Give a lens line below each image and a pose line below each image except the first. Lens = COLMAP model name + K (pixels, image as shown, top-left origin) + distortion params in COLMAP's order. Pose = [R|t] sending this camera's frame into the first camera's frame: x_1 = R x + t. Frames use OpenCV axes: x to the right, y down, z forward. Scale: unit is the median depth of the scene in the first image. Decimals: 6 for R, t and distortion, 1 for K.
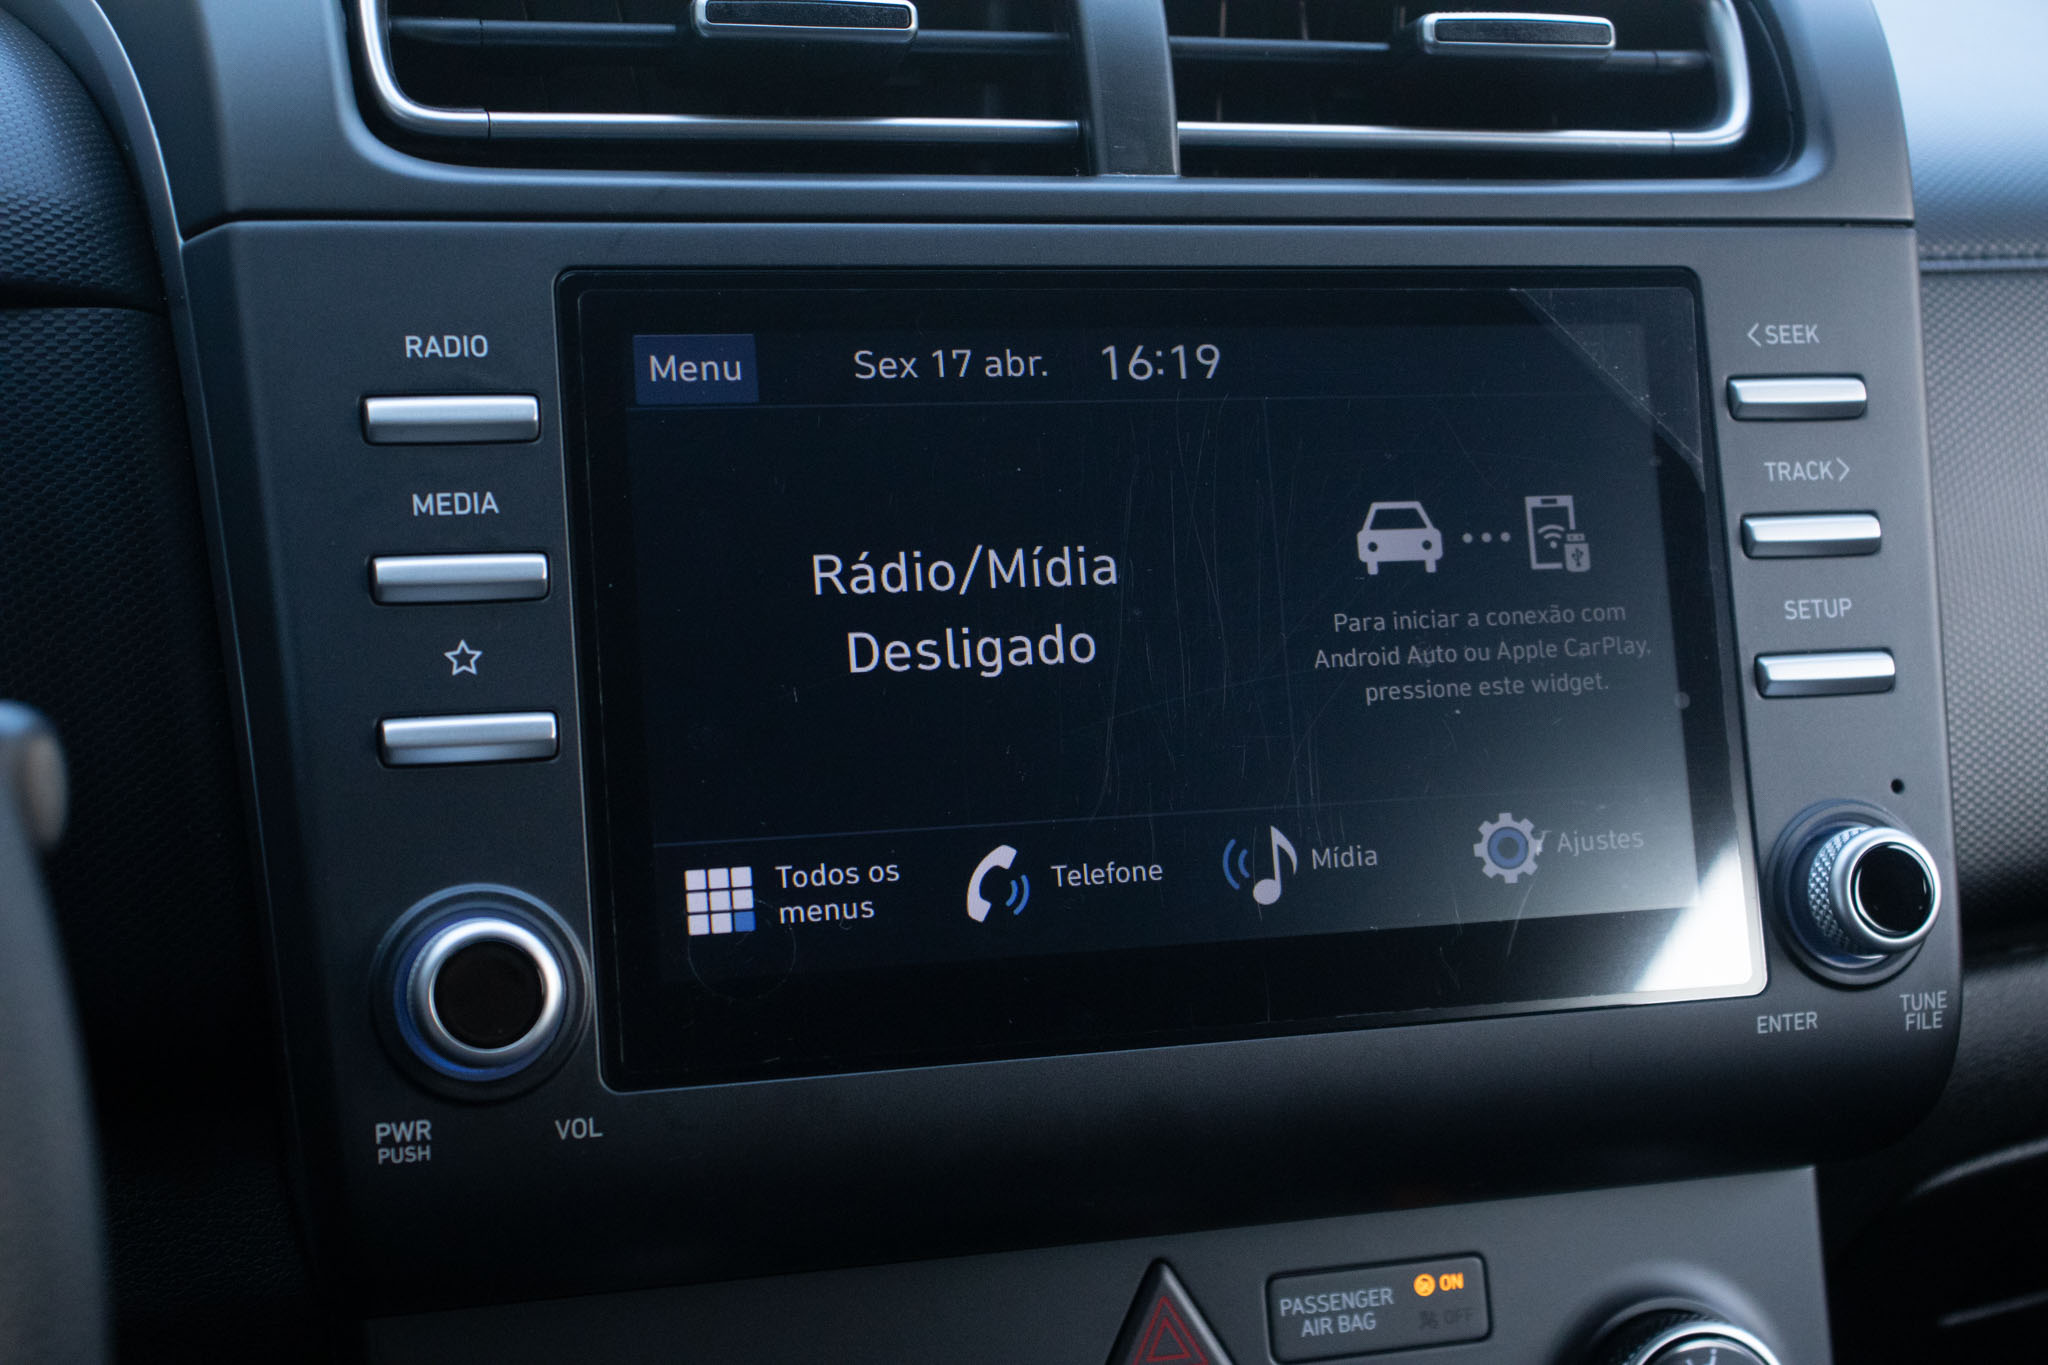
lens RADIAL K [[2750.4, 0, 1024.0], [0, 2750.4, 682.5], [0, 0, 1]] dist [-0.014489, -0.034253]
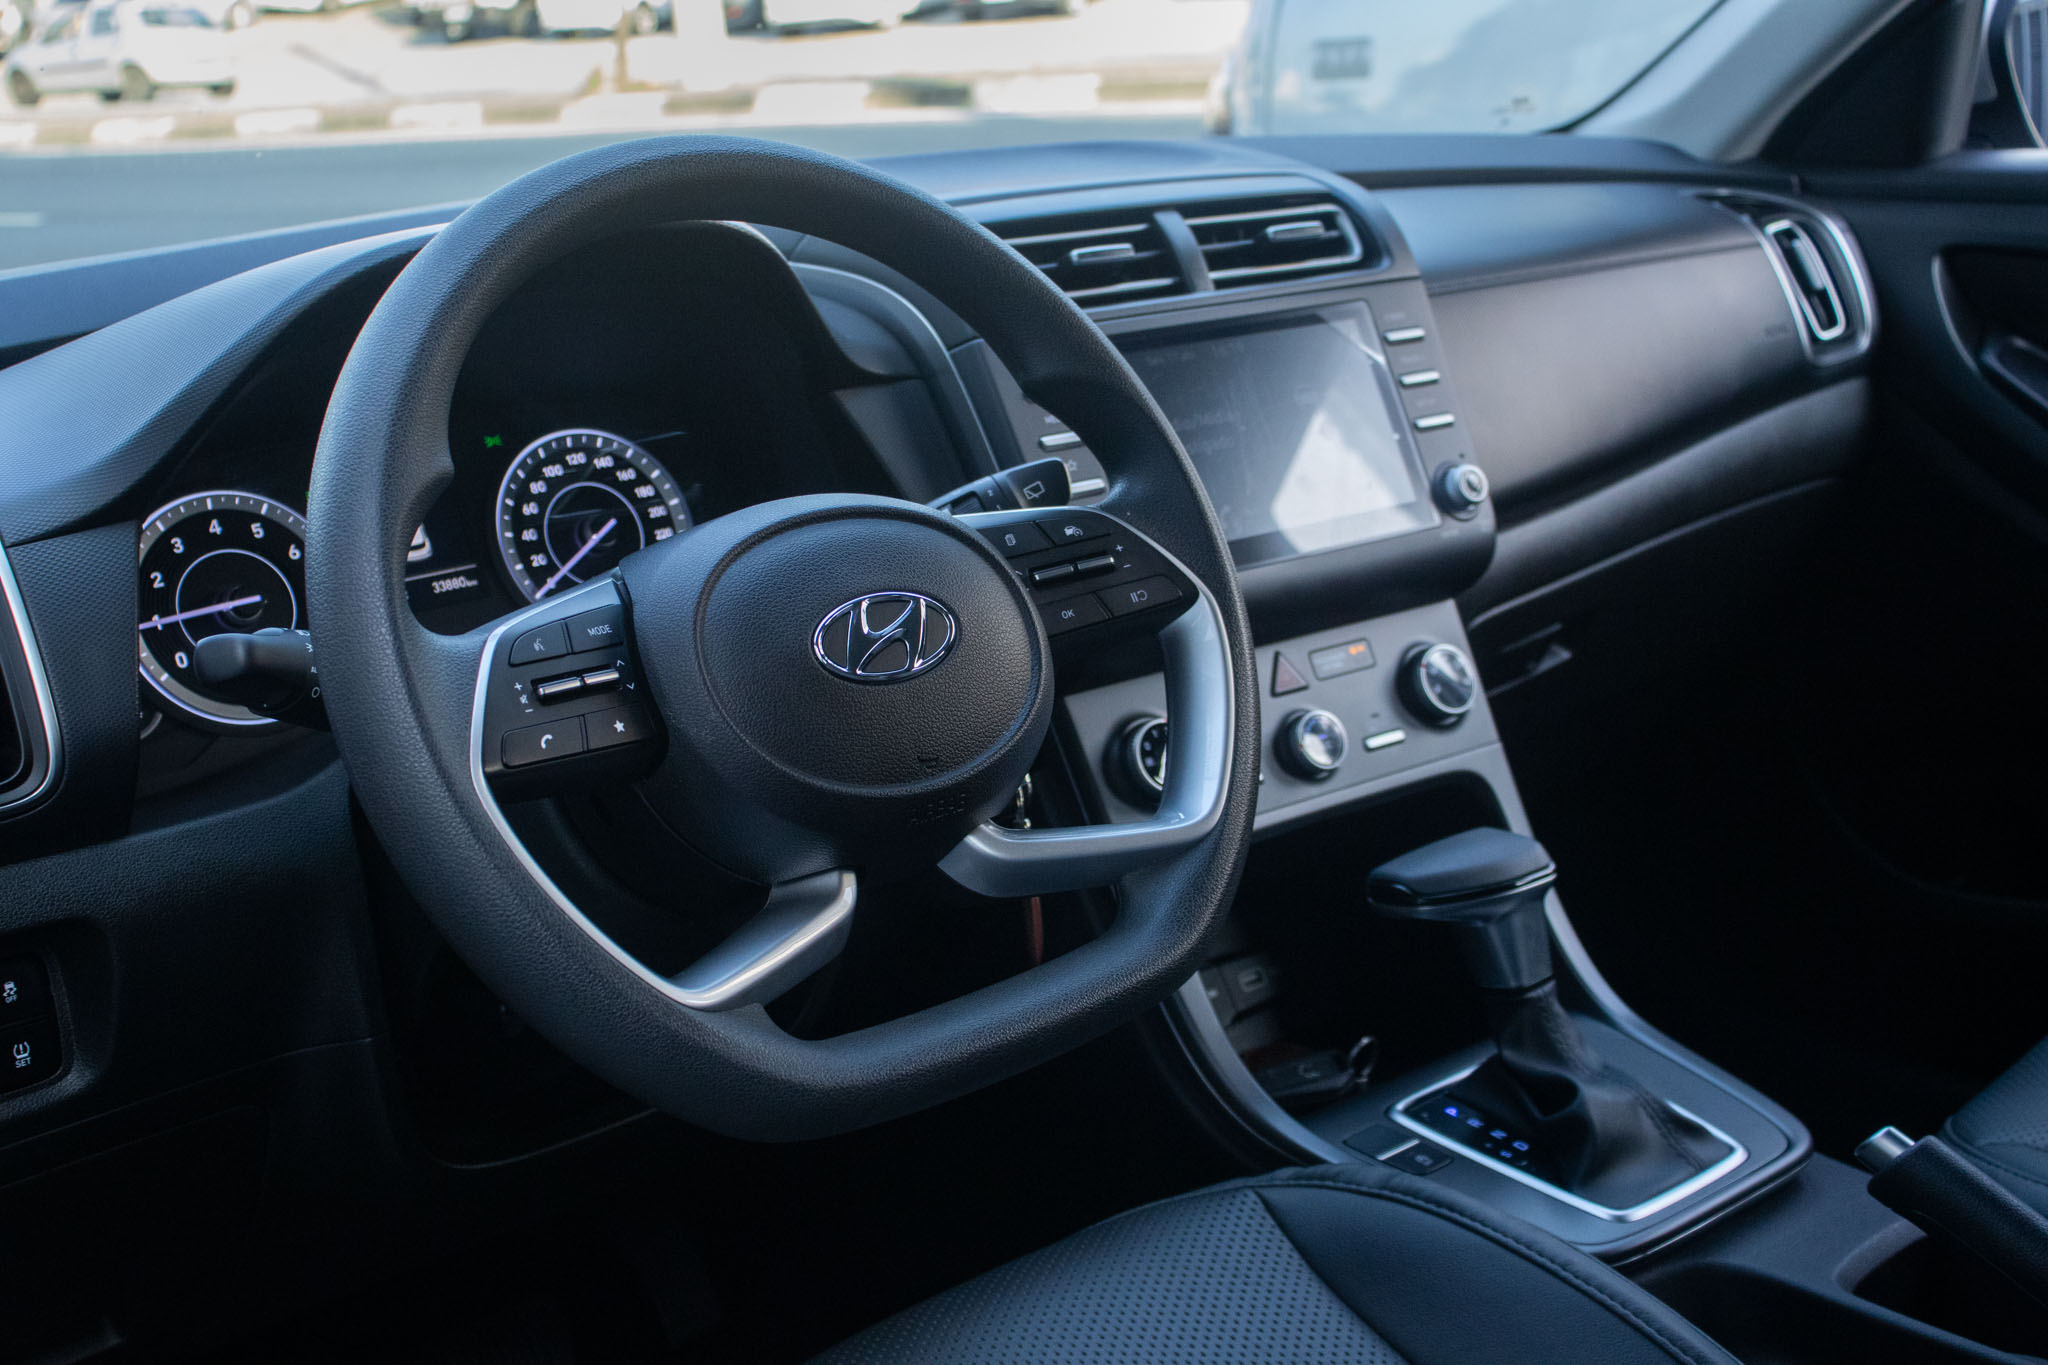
lens RADIAL K [[2316.3, 0, 1029.6], [0, 2316.3, 739.7], [0, 0, 1]] dist [-0.026301, 0.005074]
pose [[0.930502, -0.196943, 0.308837, -0.959250], [0.211943, 0.977160, -0.015441, 0.277488], [-0.298742, 0.079823, 0.950990, -1.241386]]
